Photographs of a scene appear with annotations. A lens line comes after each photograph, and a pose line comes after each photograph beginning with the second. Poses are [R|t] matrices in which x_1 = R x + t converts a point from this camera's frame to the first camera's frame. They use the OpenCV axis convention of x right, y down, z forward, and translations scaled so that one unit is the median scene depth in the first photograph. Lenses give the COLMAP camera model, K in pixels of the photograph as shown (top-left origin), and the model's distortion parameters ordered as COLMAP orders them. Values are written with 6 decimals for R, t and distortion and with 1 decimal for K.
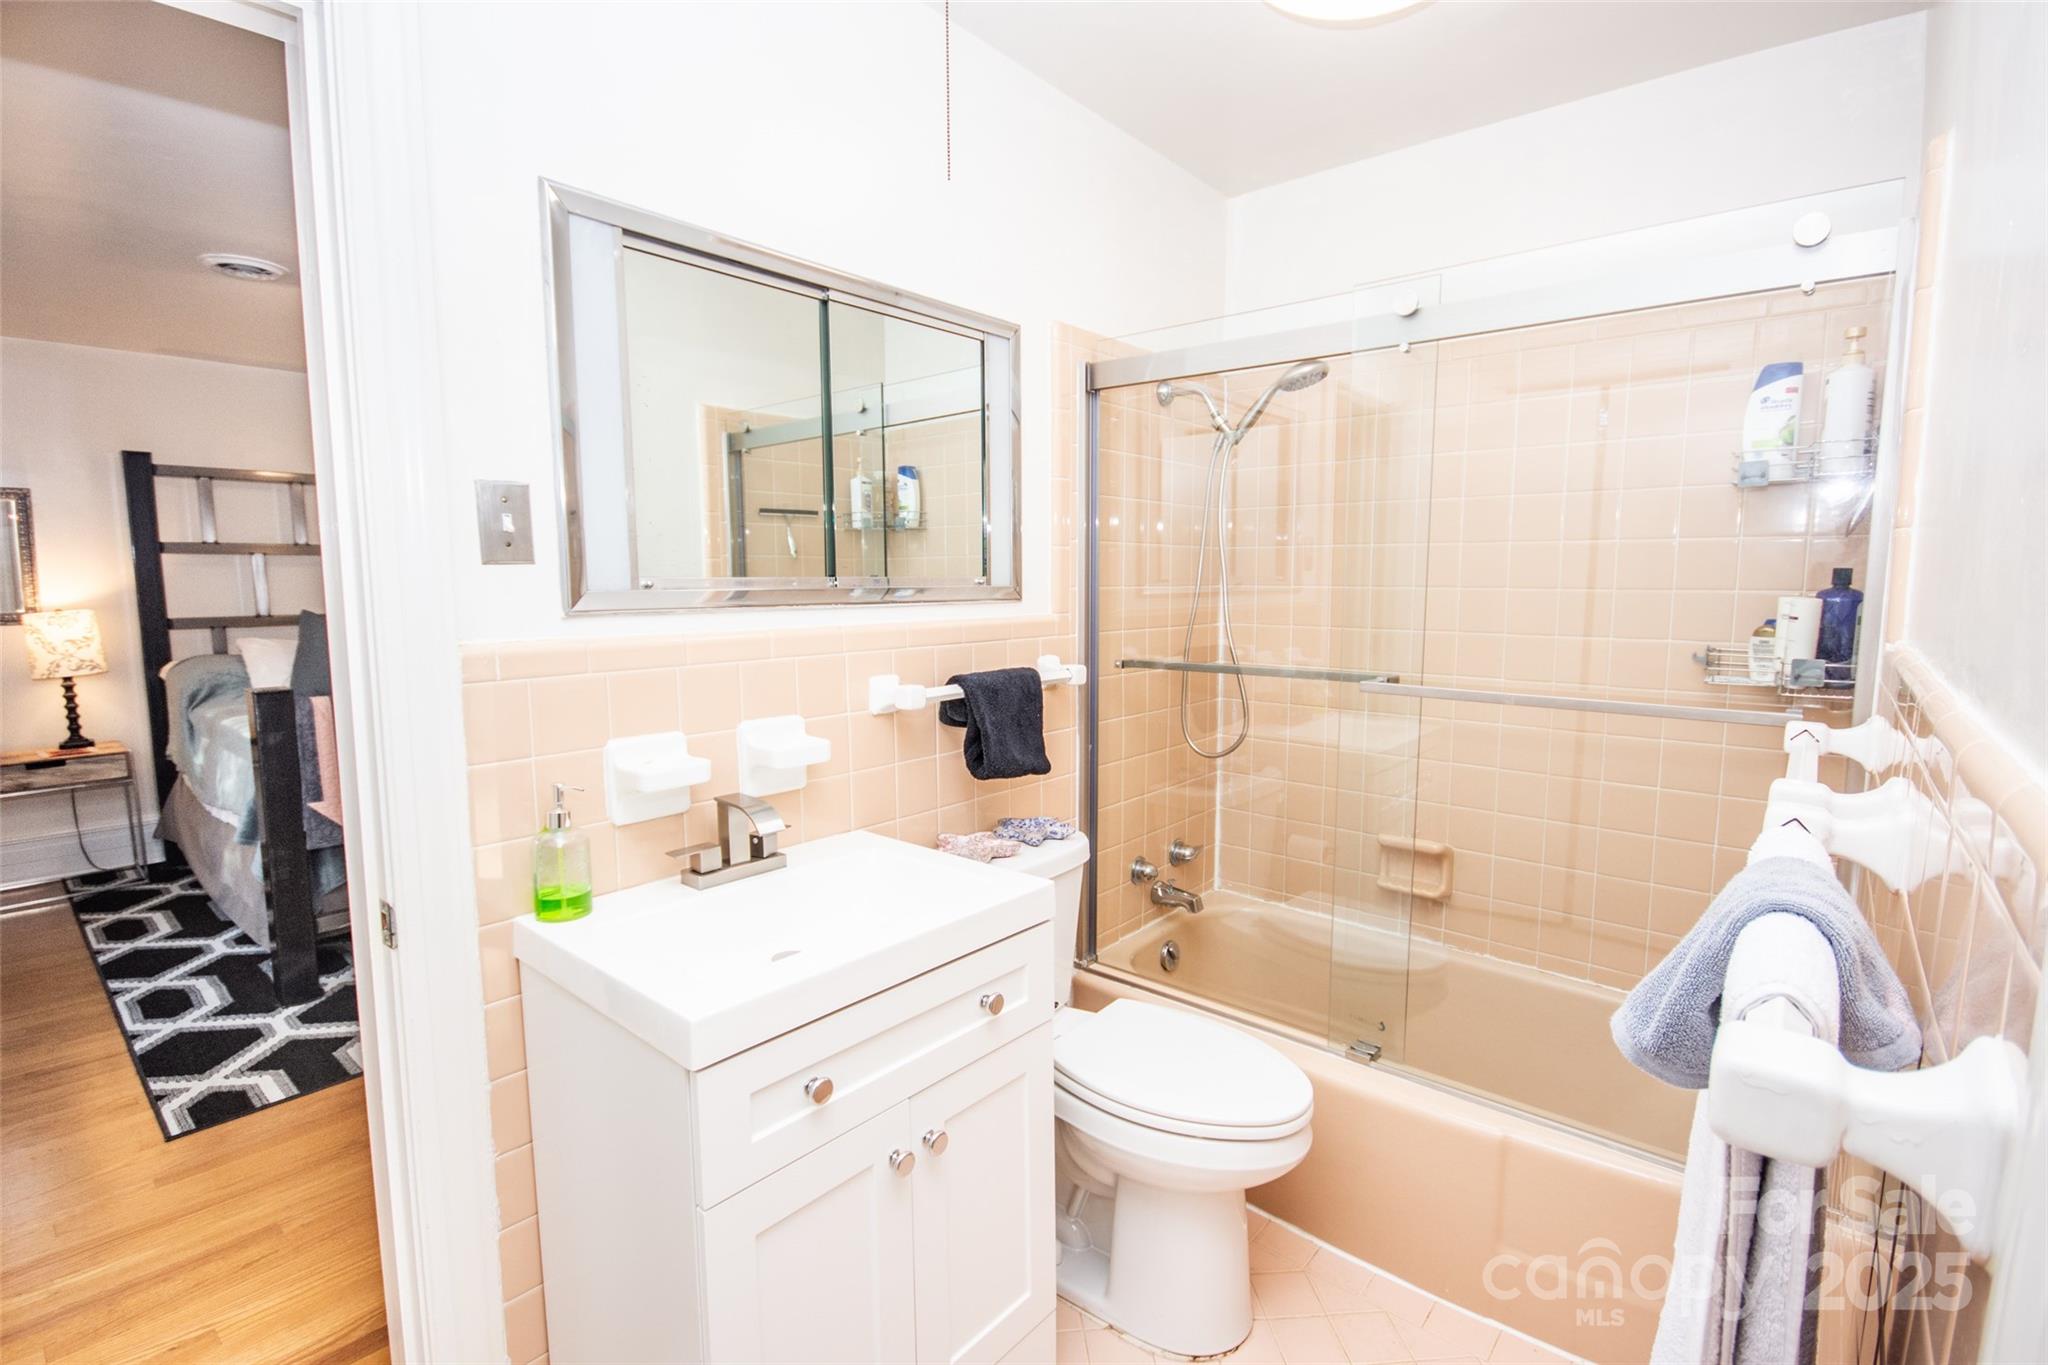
lens RADIAL K [[907.9, 0, 1024.0], [0, 907.9, 682.5], [0, 0, 1]] dist [-0.000822, -0.009533]
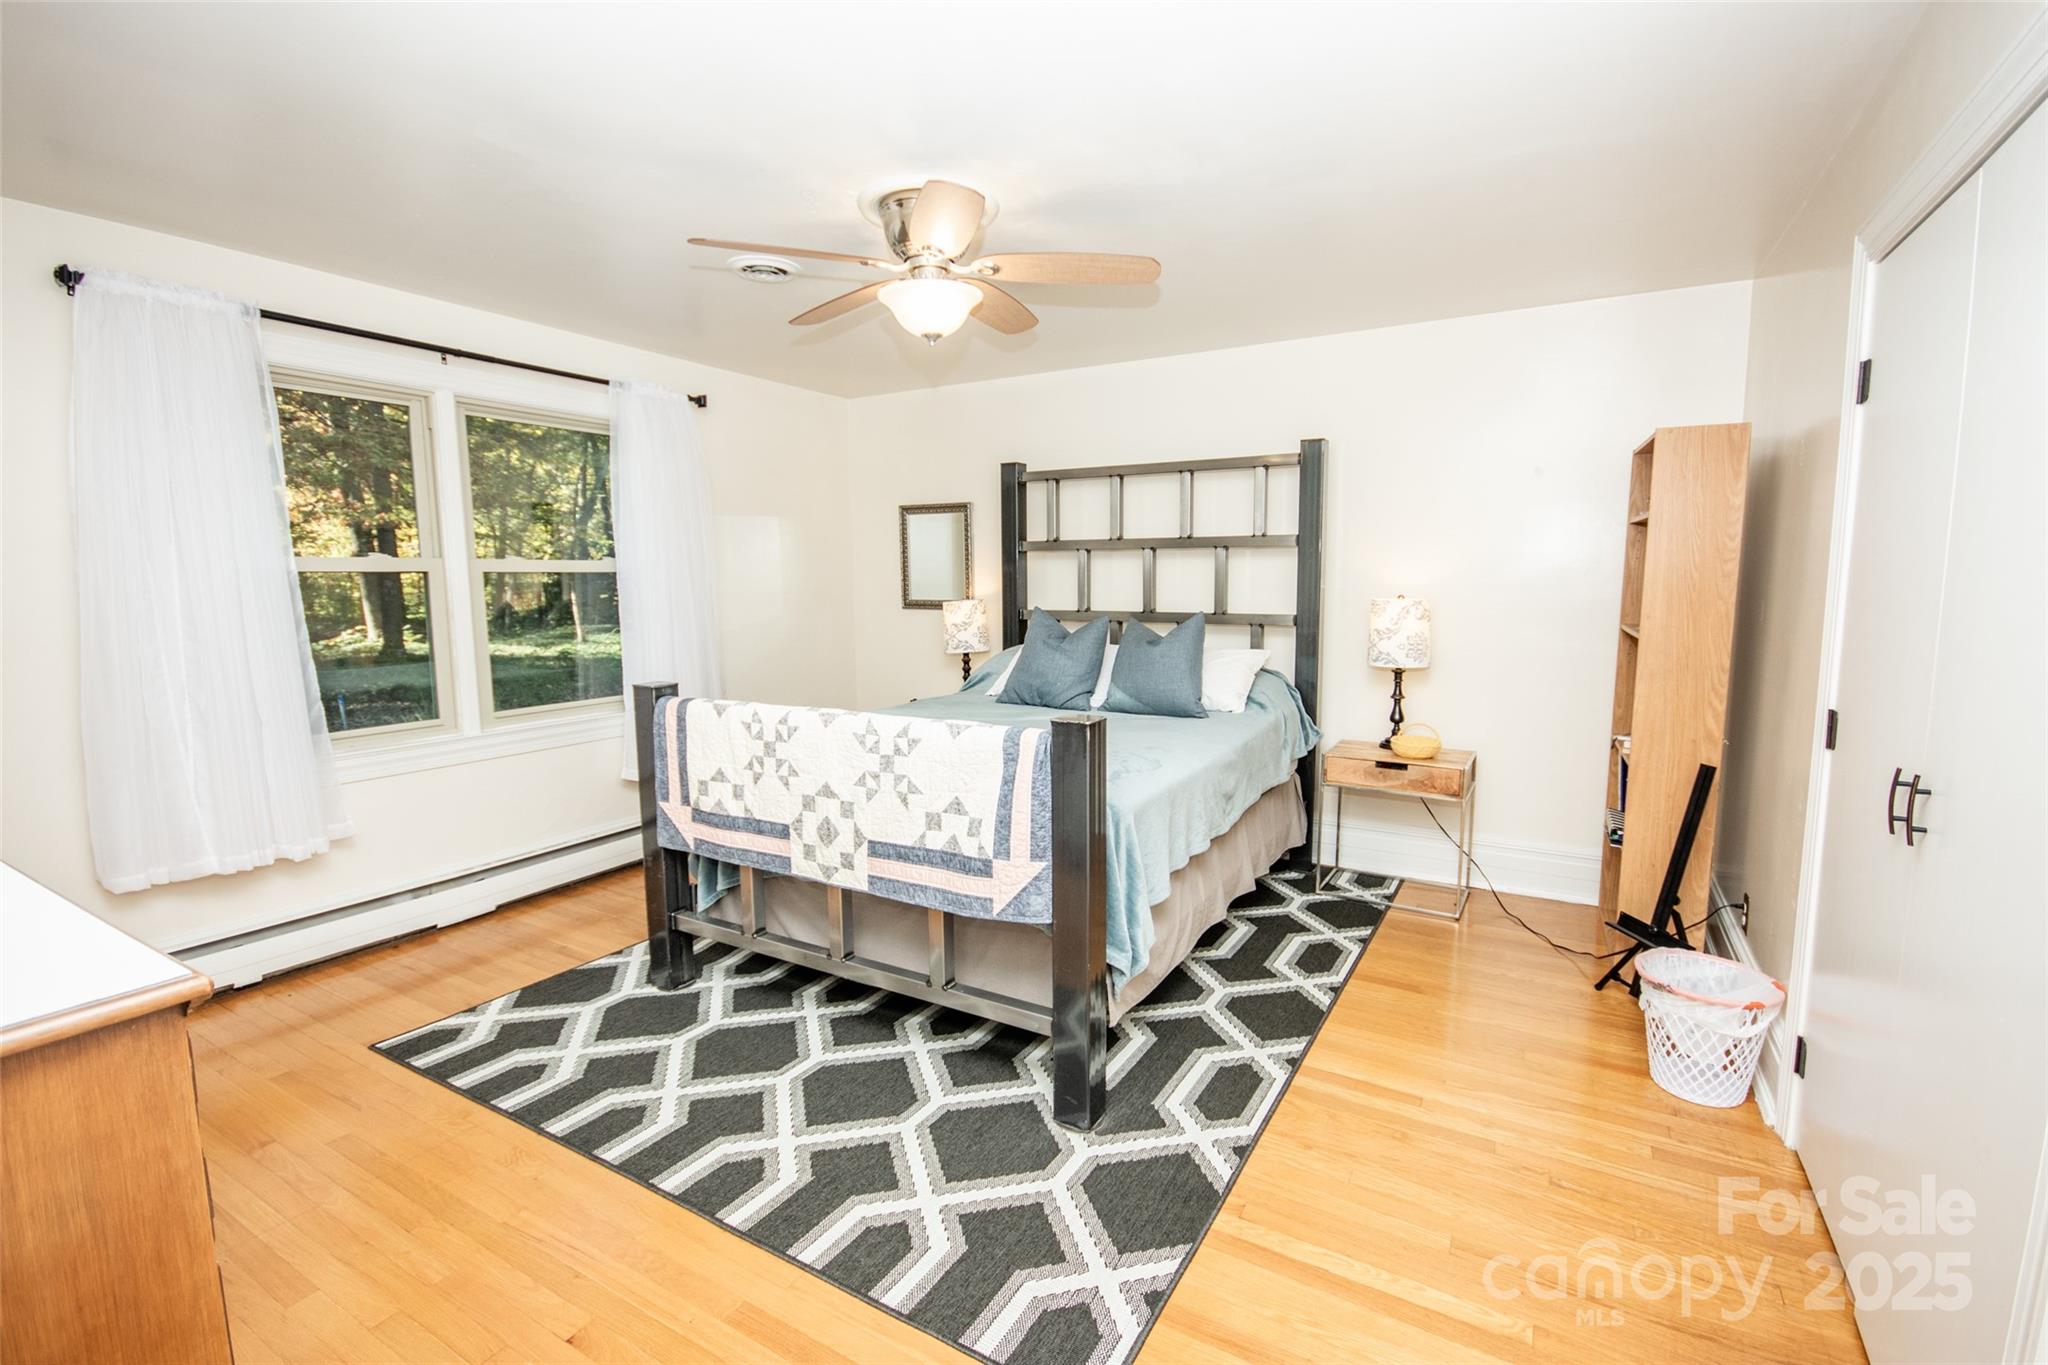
lens RADIAL K [[907.9, 0, 1024.0], [0, 907.9, 682.5], [0, 0, 1]] dist [-0.000822, -0.009533]
pose [[0.199143, 0.116773, -0.972988, 0.190027], [-0.108024, 0.989440, 0.096638, -0.103000], [0.973998, 0.085862, 0.209655, 0.872102]]
